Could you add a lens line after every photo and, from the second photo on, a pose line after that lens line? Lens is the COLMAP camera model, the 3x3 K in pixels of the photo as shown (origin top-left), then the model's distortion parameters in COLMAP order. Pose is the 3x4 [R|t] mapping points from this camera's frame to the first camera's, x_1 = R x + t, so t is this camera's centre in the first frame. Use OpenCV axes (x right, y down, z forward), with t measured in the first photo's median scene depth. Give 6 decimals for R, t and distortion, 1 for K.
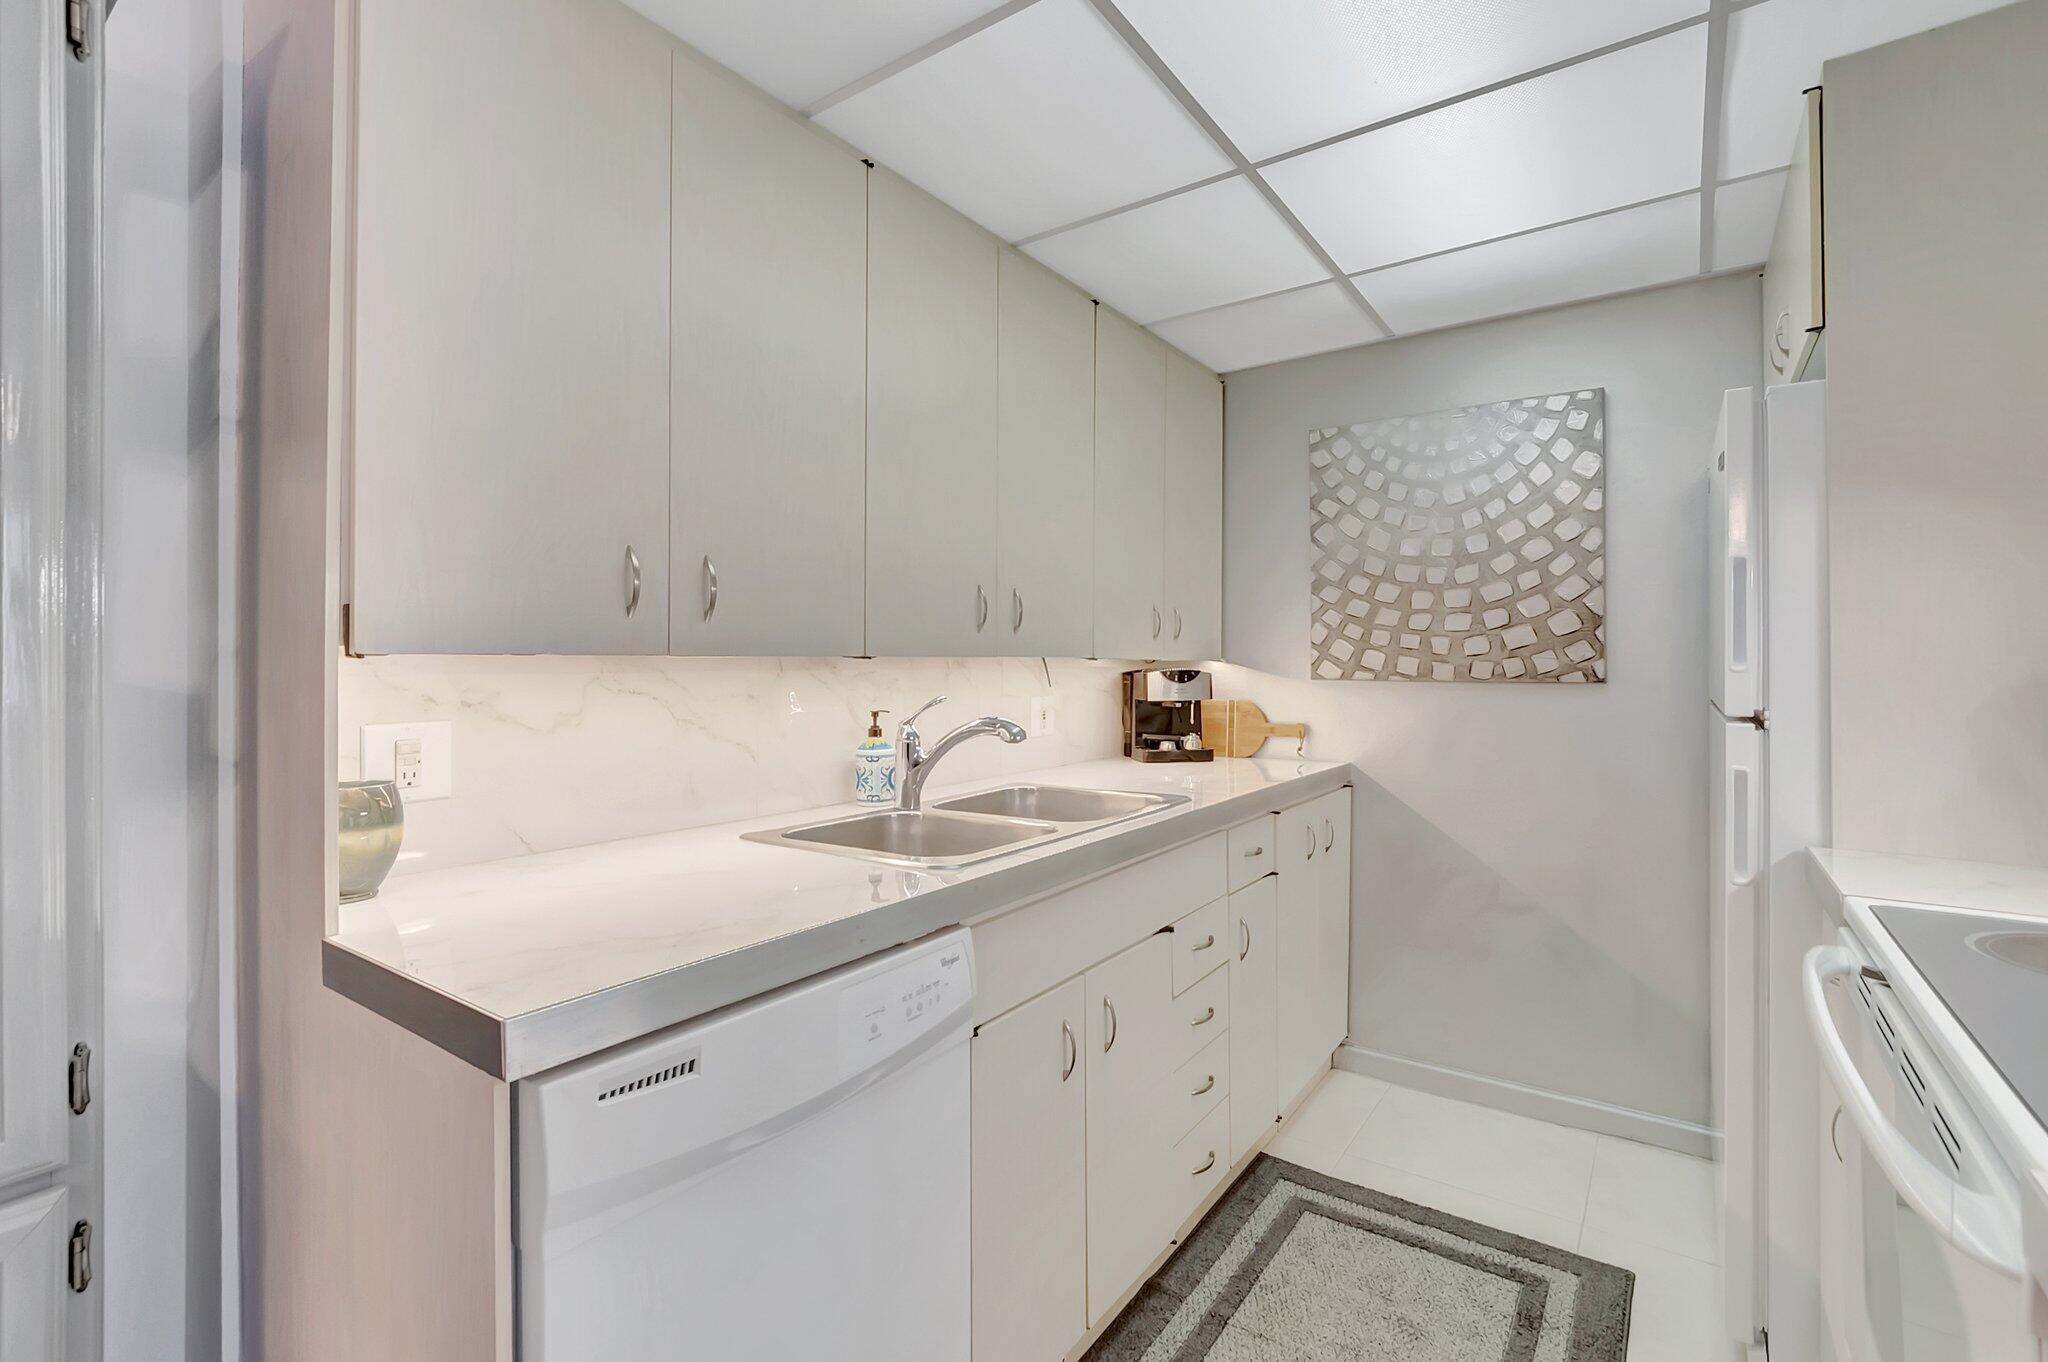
lens RADIAL K [[919.4, 0, 1001.7], [0, 919.4, 647.8], [0, 0, 1]] dist [-0.019810, 0.002030]
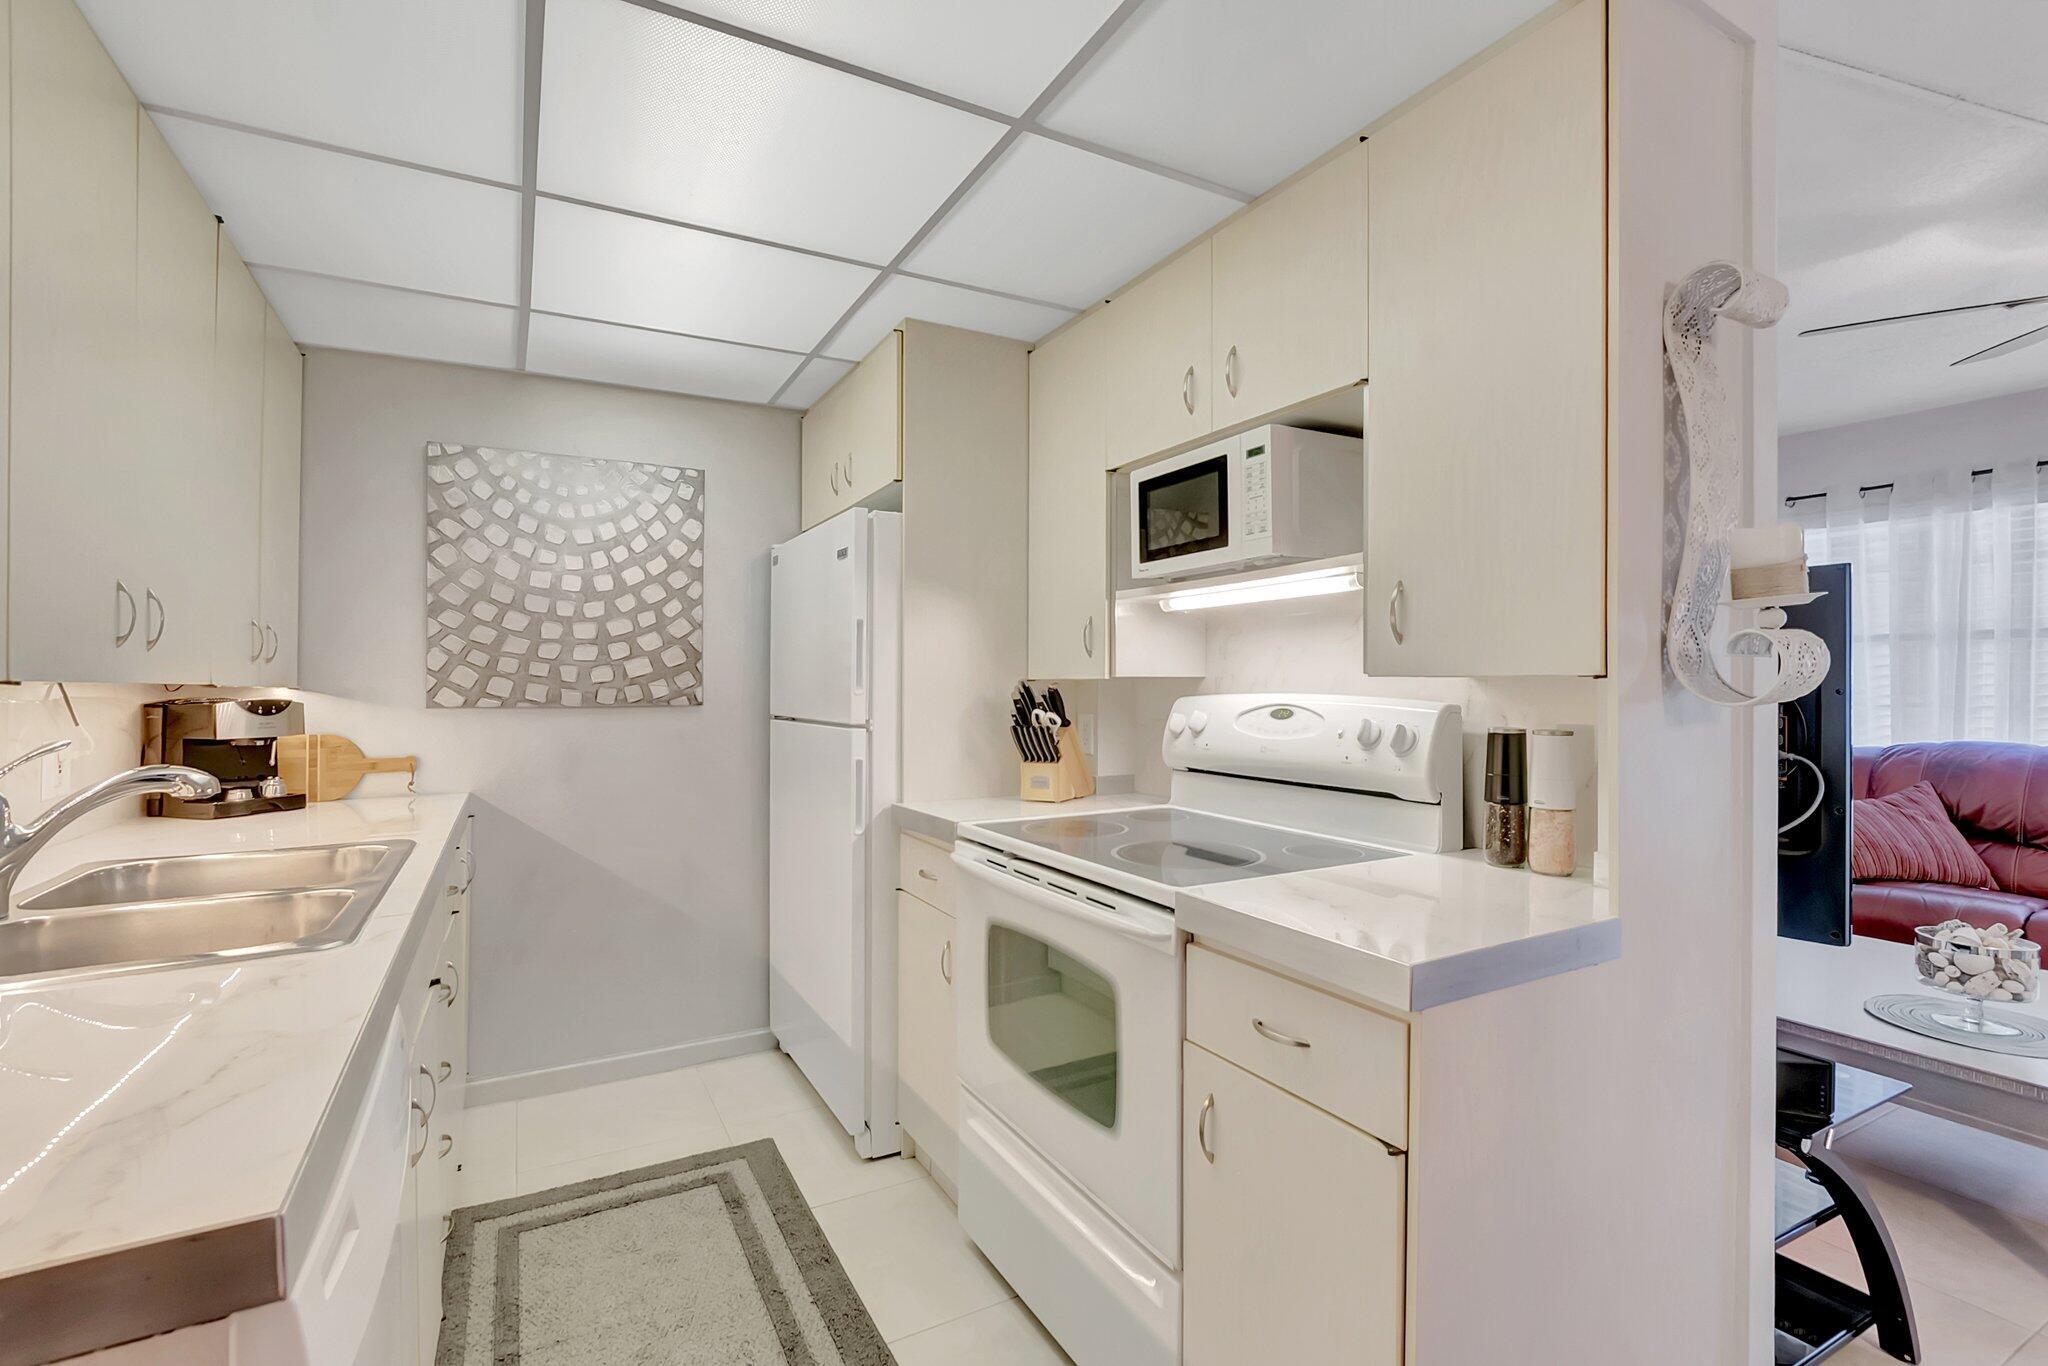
lens RADIAL K [[919.4, 0, 1018.8], [0, 919.4, 688.5], [0, 0, 1]] dist [-0.019810, 0.002030]
pose [[0.420408, -0.001315, 0.907334, -0.279772], [-0.011362, 0.999913, 0.006714, 0.001552], [-0.907264, -0.013132, 0.420356, 0.067337]]
